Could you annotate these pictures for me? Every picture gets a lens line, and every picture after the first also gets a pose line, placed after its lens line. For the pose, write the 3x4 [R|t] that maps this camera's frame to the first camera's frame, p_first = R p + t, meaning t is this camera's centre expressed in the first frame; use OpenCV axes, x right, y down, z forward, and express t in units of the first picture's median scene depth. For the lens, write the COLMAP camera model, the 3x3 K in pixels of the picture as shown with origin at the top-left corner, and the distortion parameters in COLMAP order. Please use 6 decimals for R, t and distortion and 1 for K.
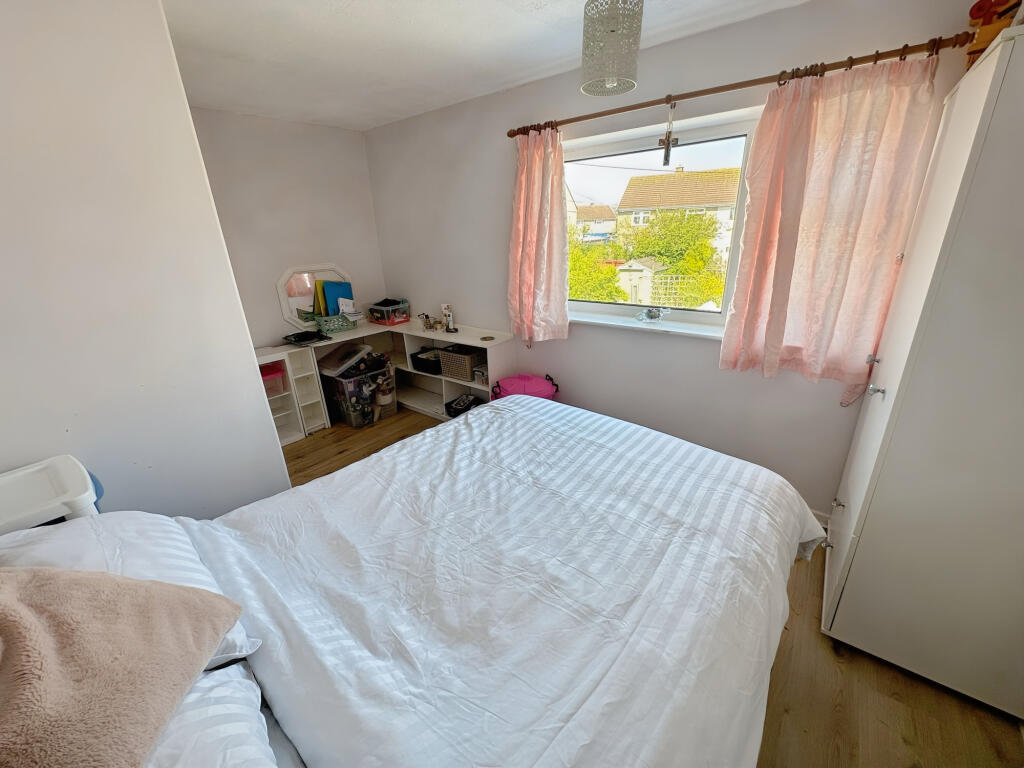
lens RADIAL K [[408.5, 0, 511.5], [0, 408.5, 381.1], [0, 0, 1]] dist [-0.000338, 0.000100]
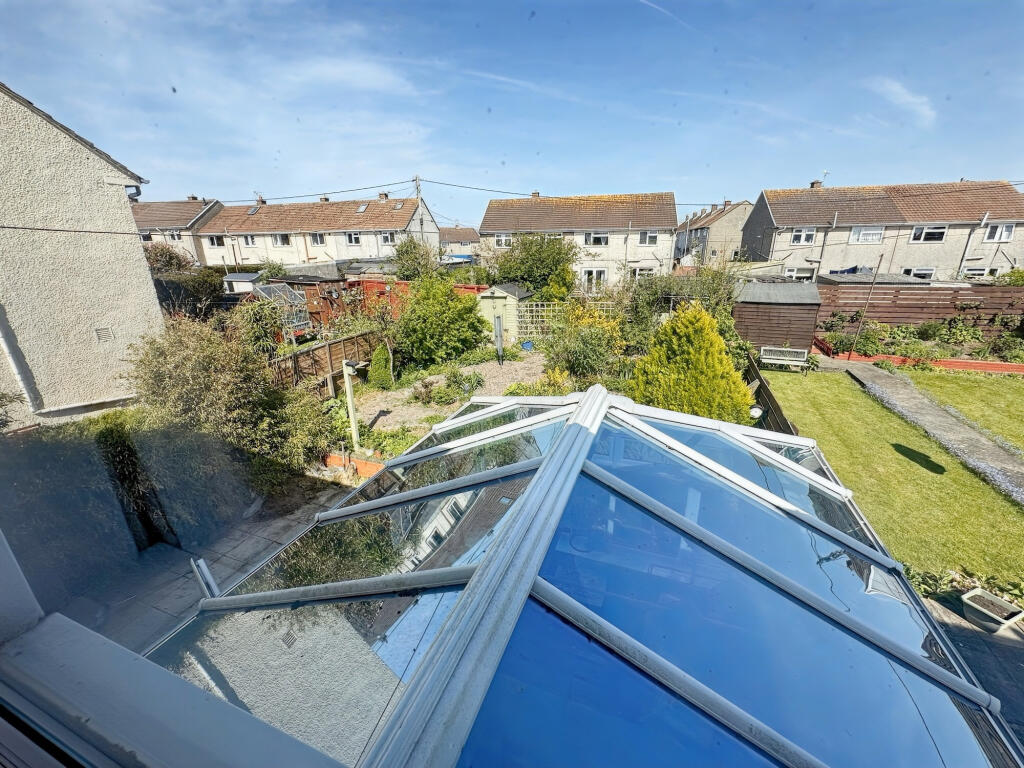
lens RADIAL K [[408.5, 0, 512.9], [0, 408.5, 384.3], [0, 0, 1]] dist [-0.000338, 0.000100]
pose [[0.954522, -0.074761, 0.288616, 0.052961], [0.086213, 0.995907, -0.027156, -0.047501], [-0.285405, 0.050803, 0.957060, 0.123560]]
